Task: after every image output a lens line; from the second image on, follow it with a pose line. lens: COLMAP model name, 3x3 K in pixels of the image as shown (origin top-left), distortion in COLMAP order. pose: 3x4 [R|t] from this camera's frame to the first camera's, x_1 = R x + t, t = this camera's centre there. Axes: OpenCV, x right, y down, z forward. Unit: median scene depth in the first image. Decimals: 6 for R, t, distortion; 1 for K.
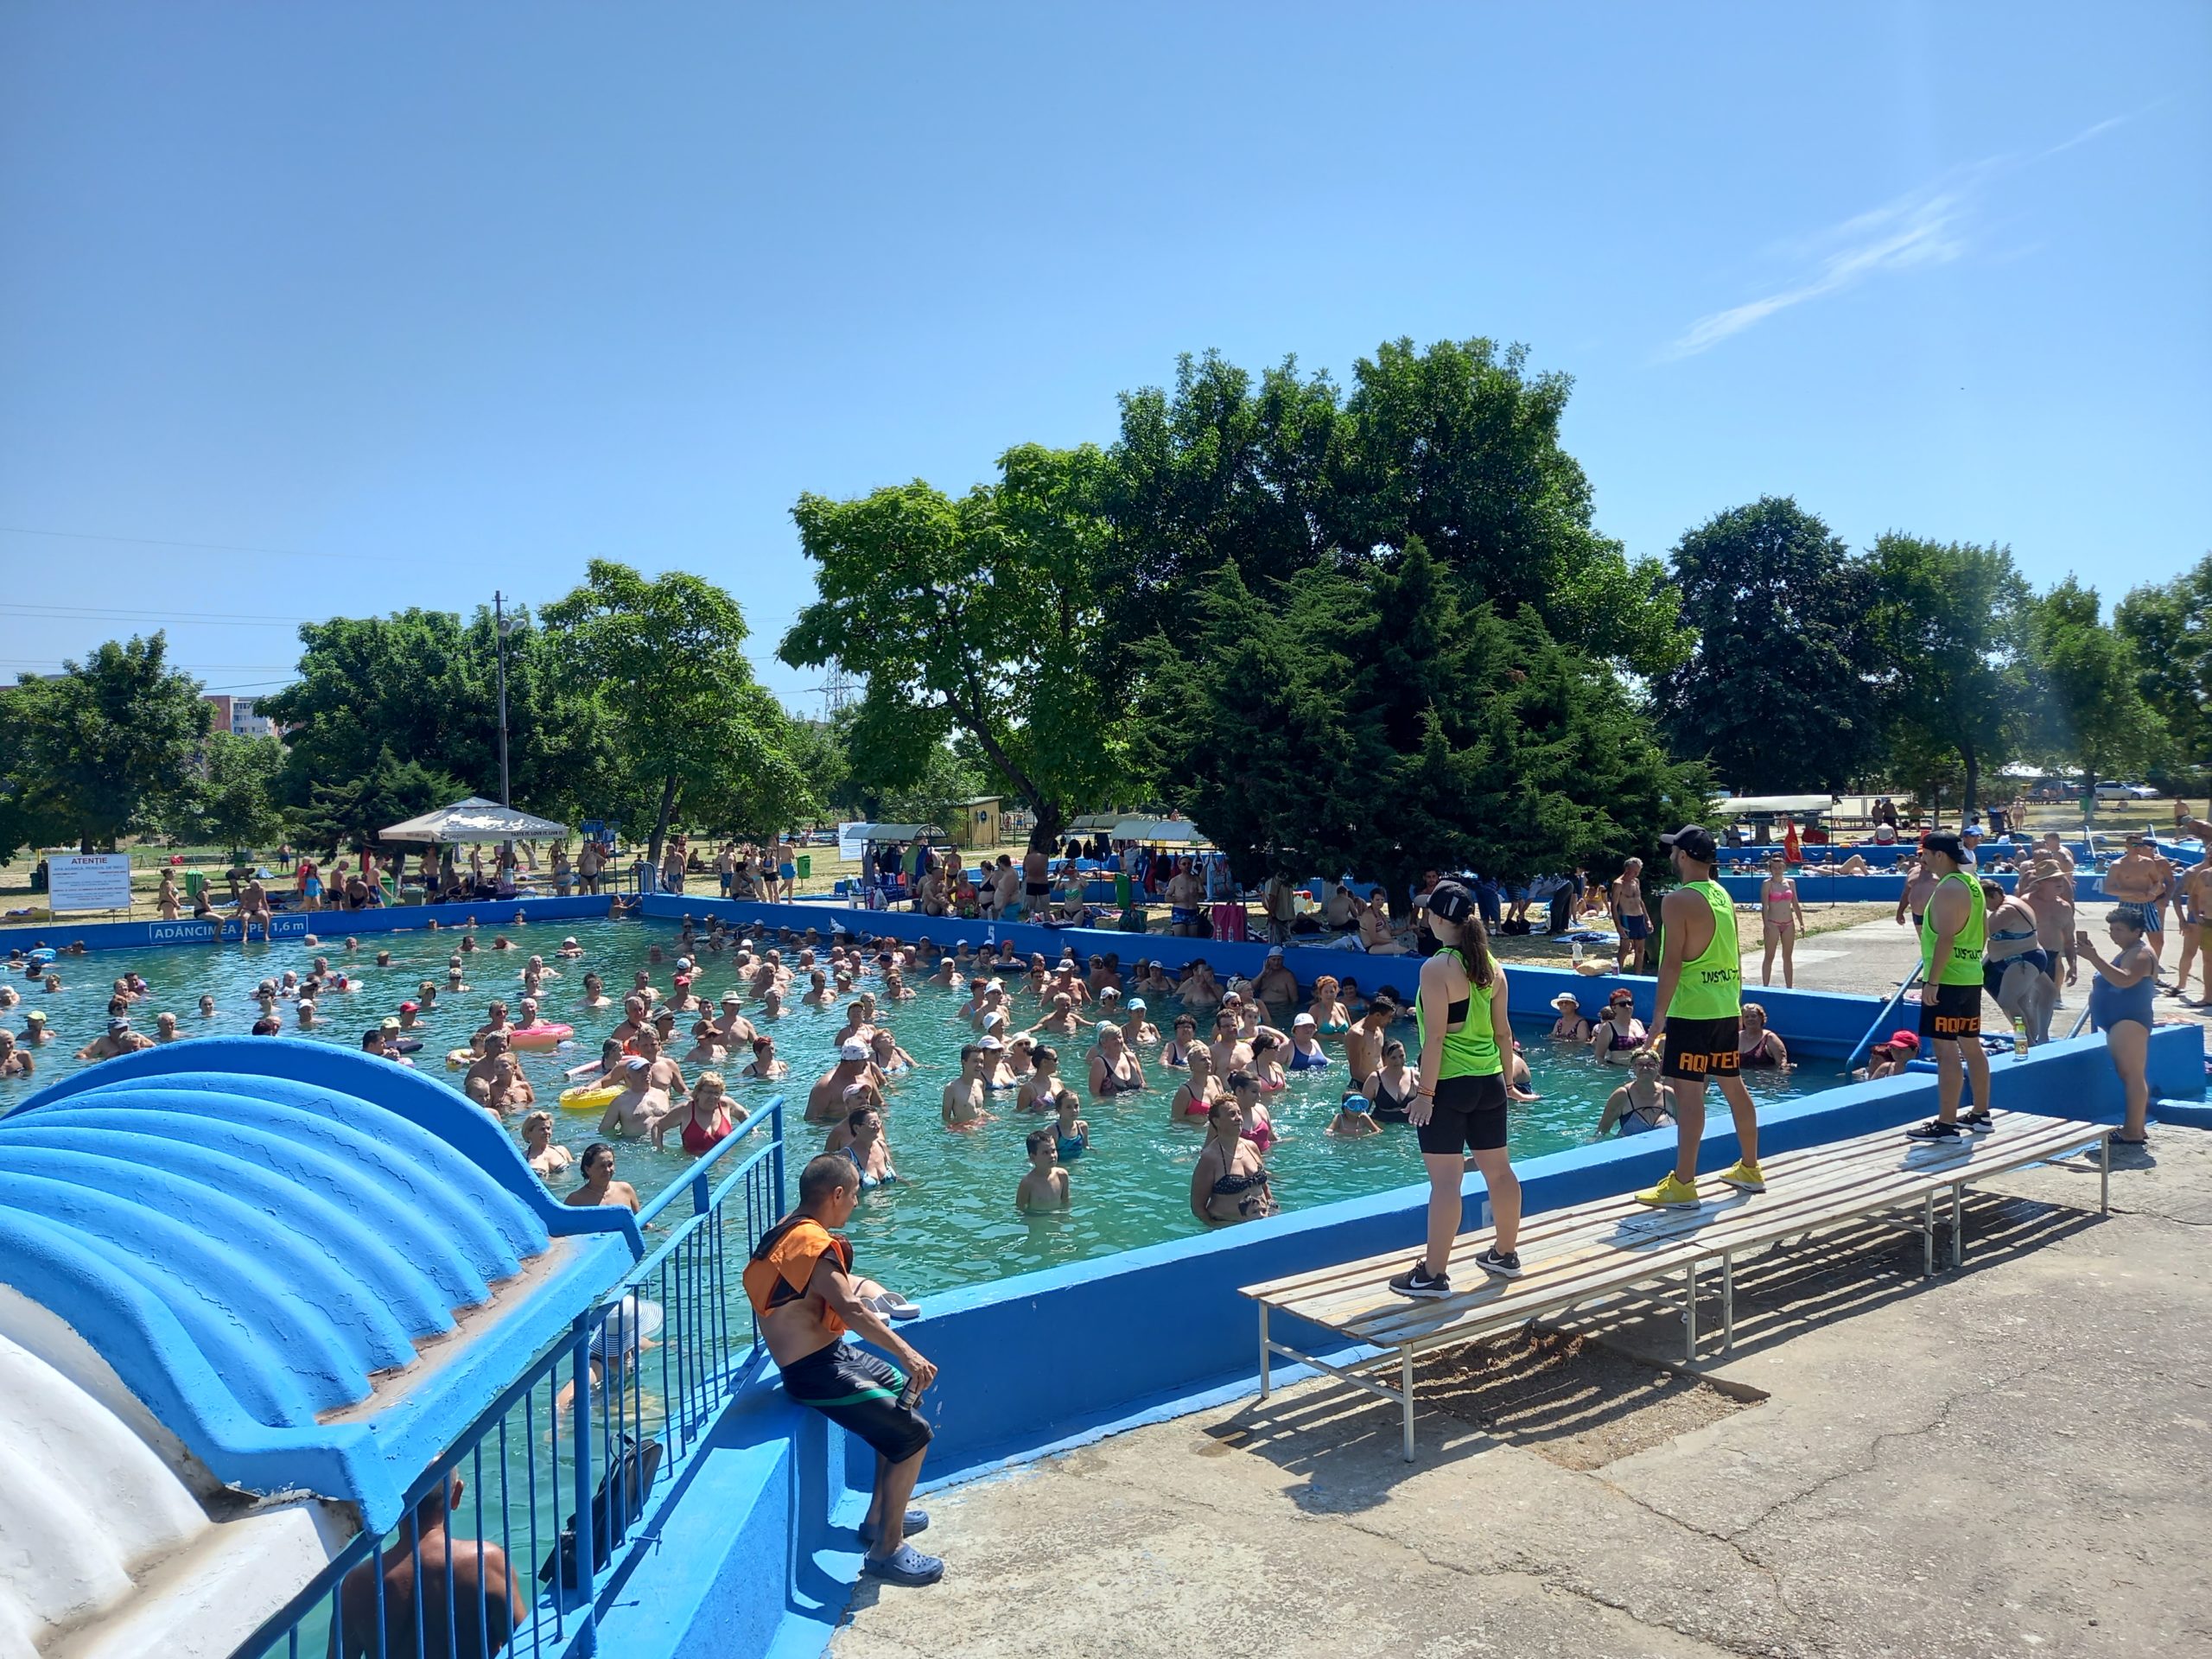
lens RADIAL K [[1595.4, 0, 1096.5], [0, 1595.4, 792.7], [0, 0, 1]] dist [0.053988, -0.045553]
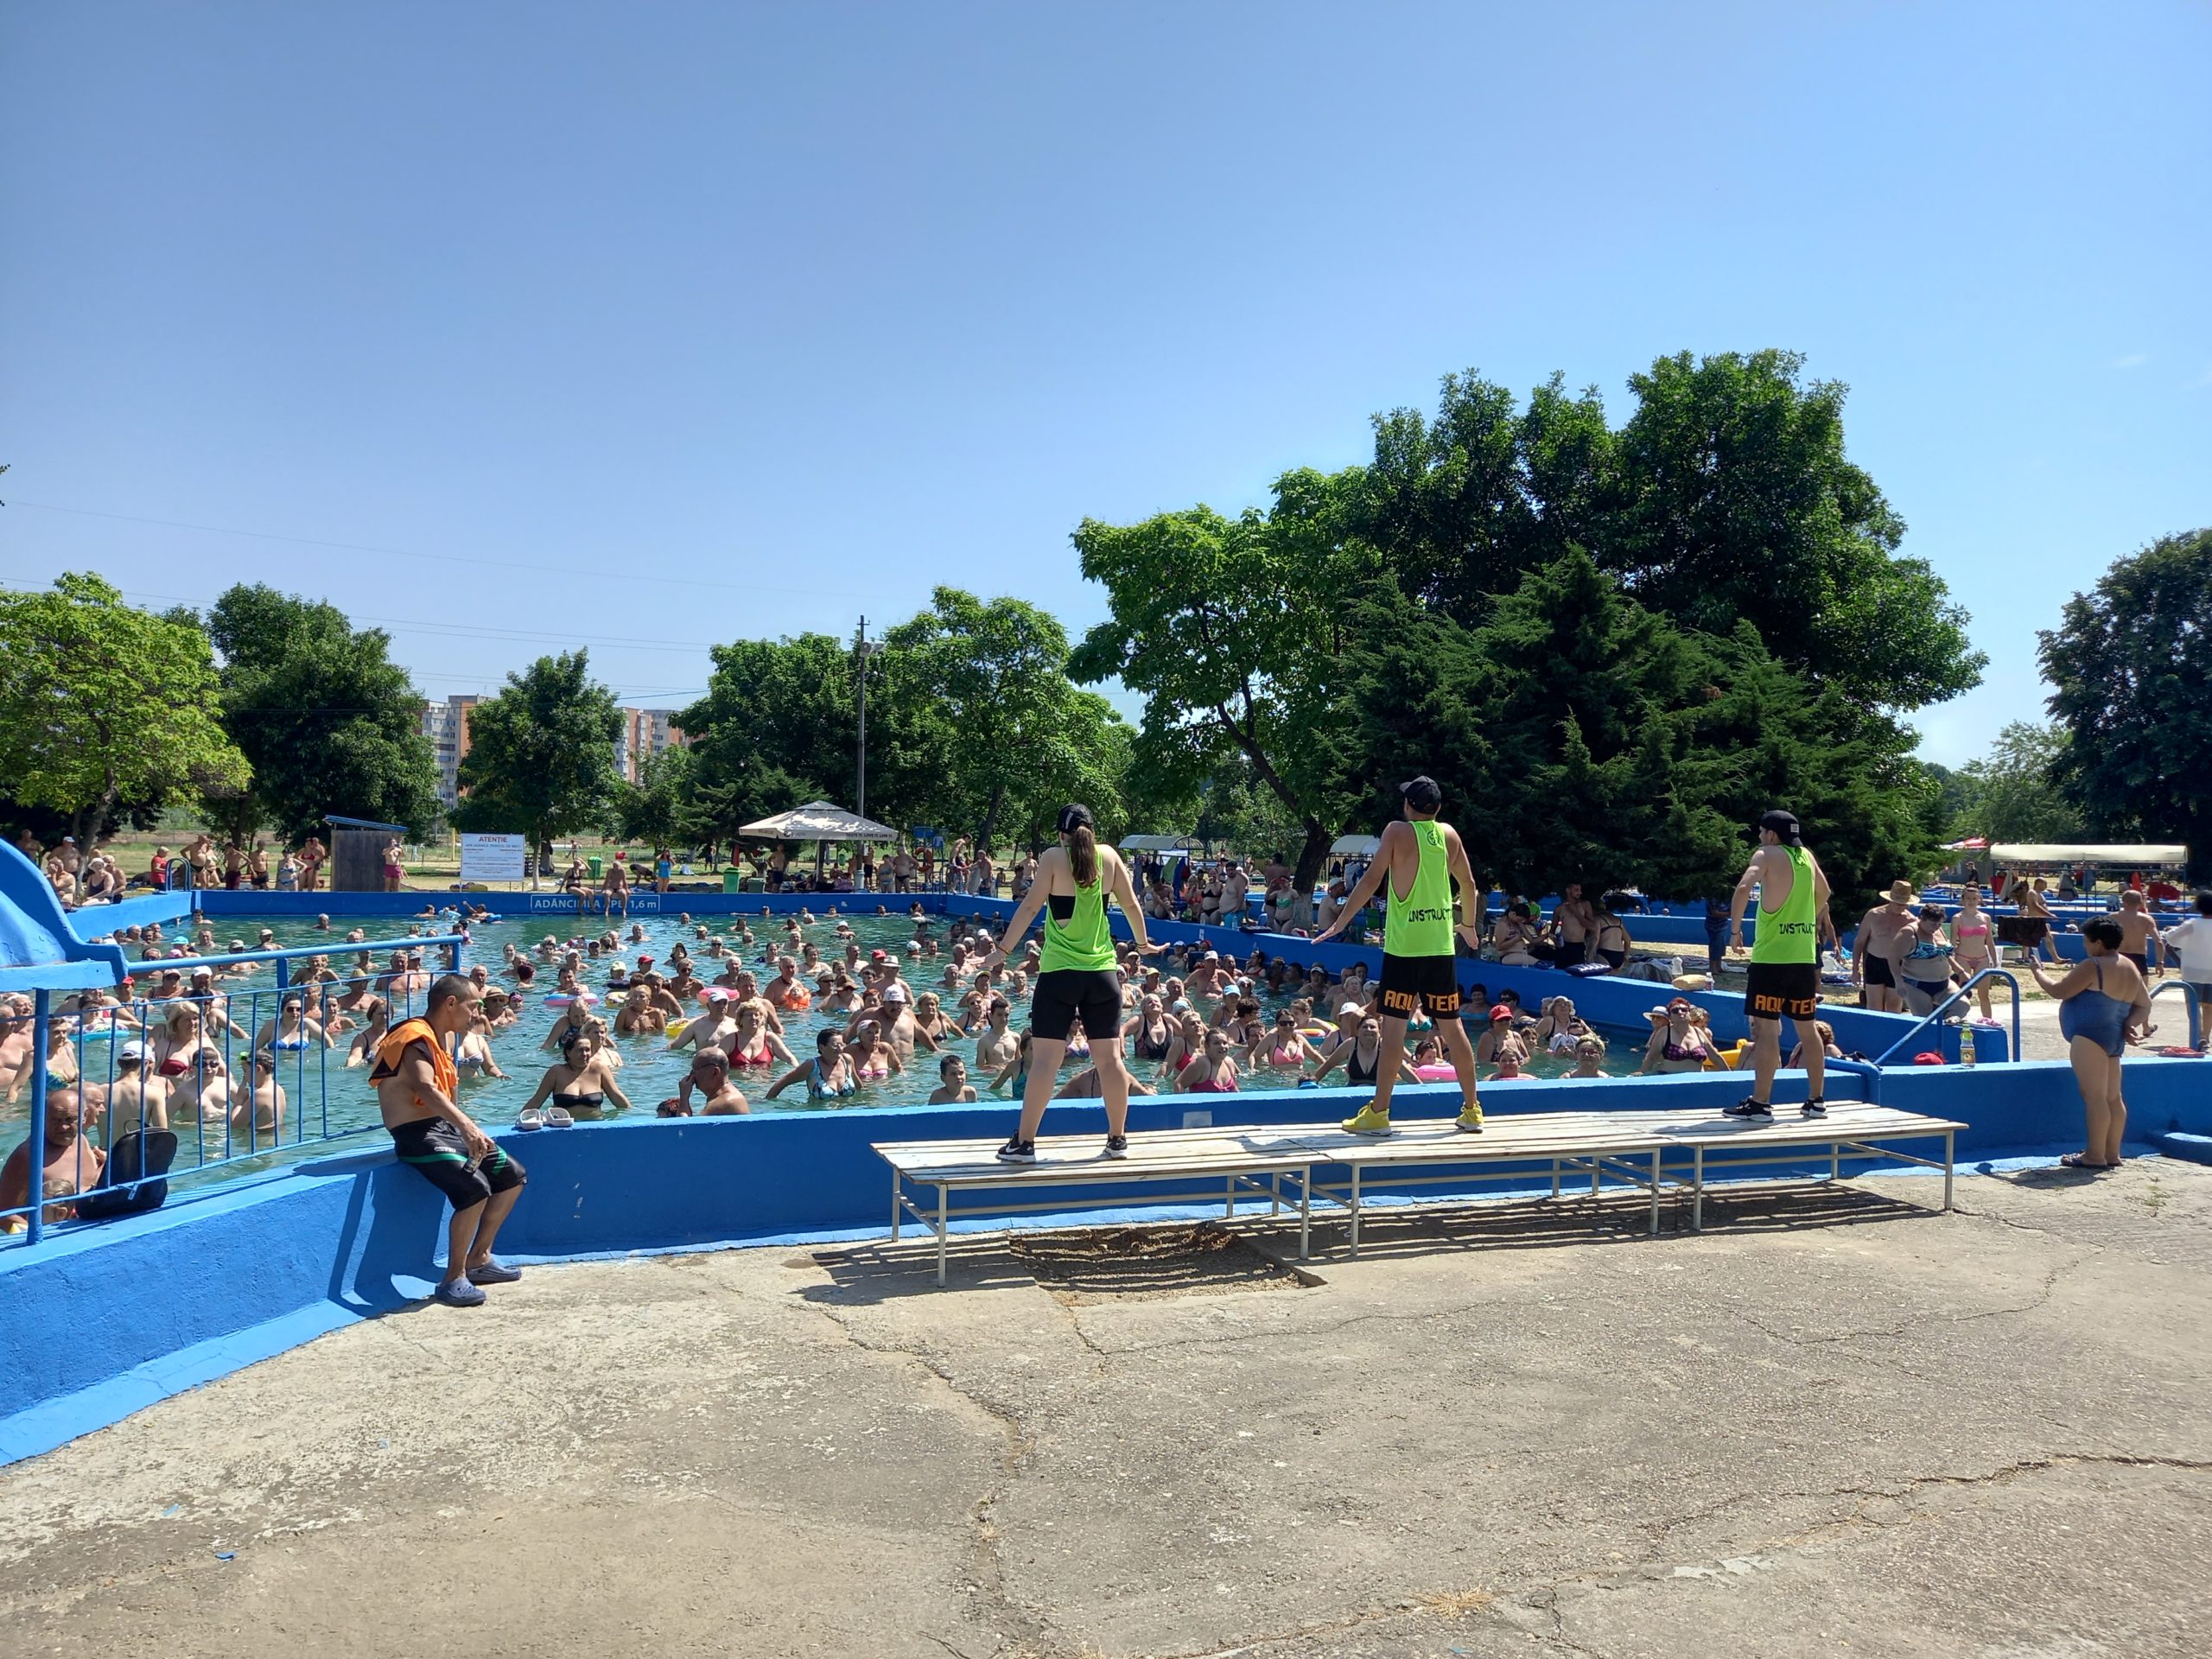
lens RADIAL K [[1599.6, 0, 1102.4], [0, 1599.6, 791.9], [0, 0, 1]] dist [0.052524, -0.047830]
pose [[0.966861, 0.034927, -0.252903, 0.112792], [-0.041231, 0.998956, -0.019667, 0.015191], [0.251952, 0.029443, 0.967292, -0.018428]]
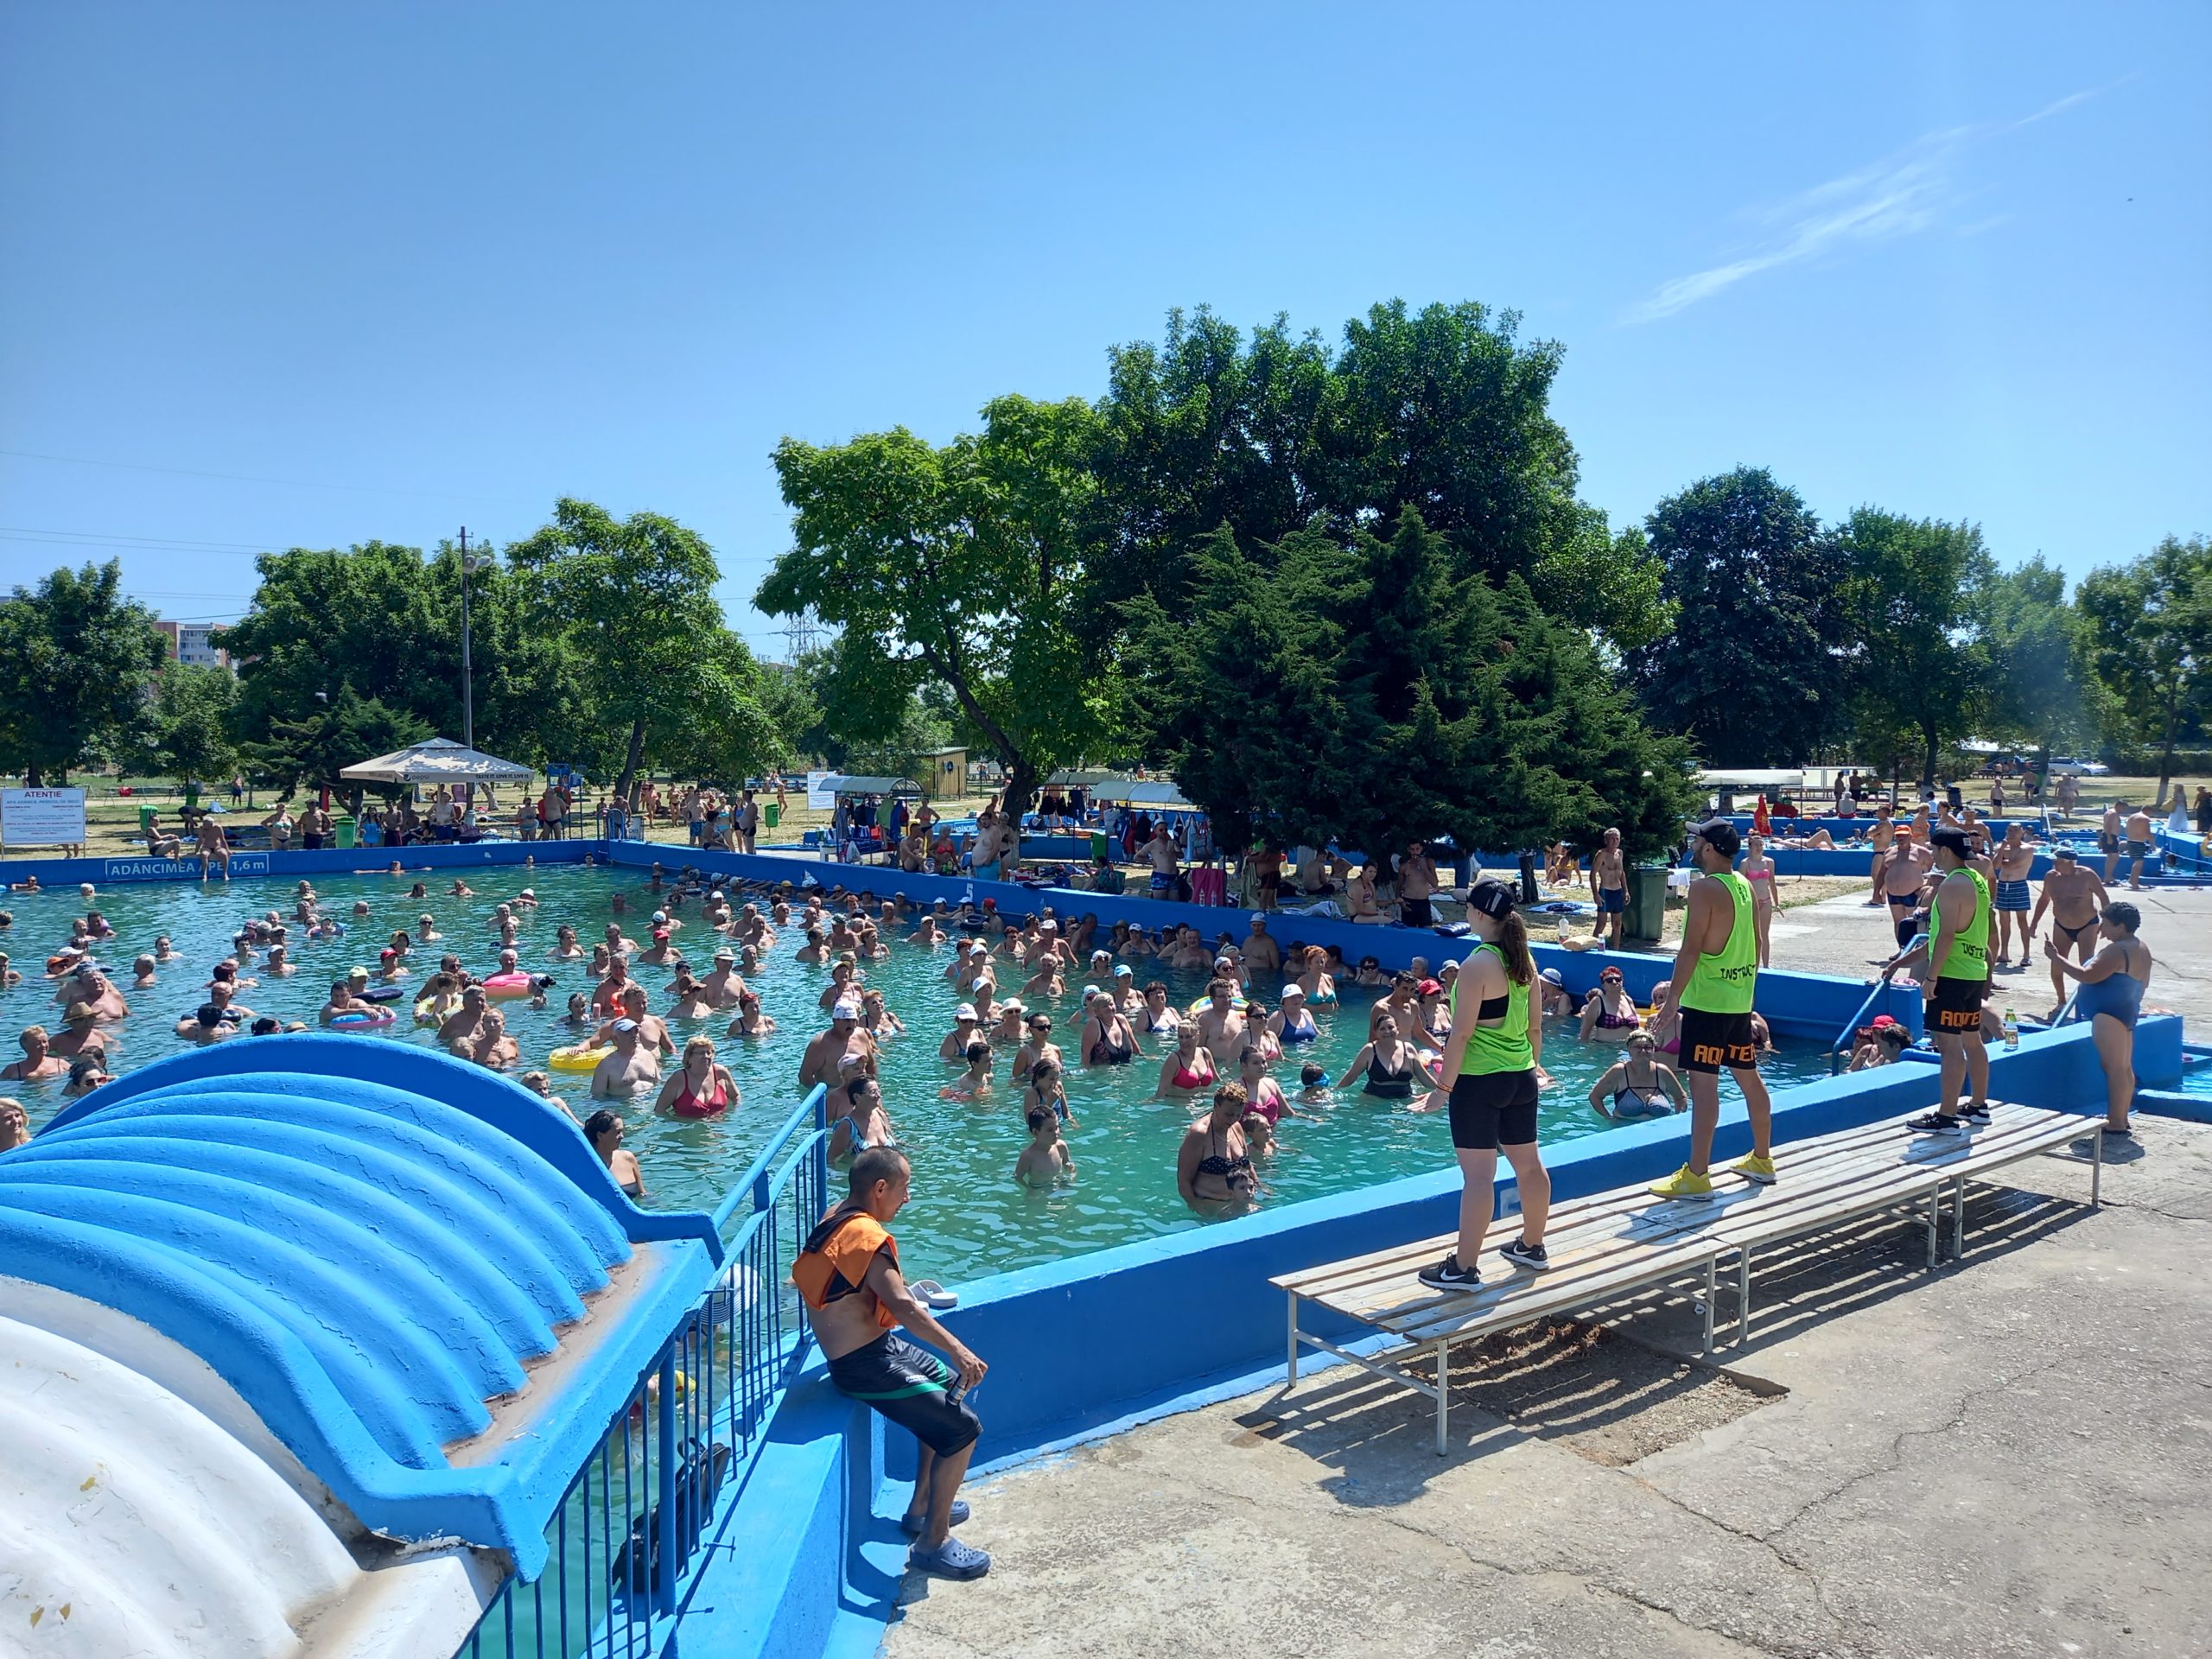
lens RADIAL K [[1599.6, 0, 1102.4], [0, 1599.6, 791.9], [0, 0, 1]] dist [0.052524, -0.047830]
pose [[0.999337, 0.023366, 0.027930, -0.010737], [-0.024197, 0.999263, 0.029802, -0.004601], [-0.027213, -0.030458, 0.999166, 0.001958]]
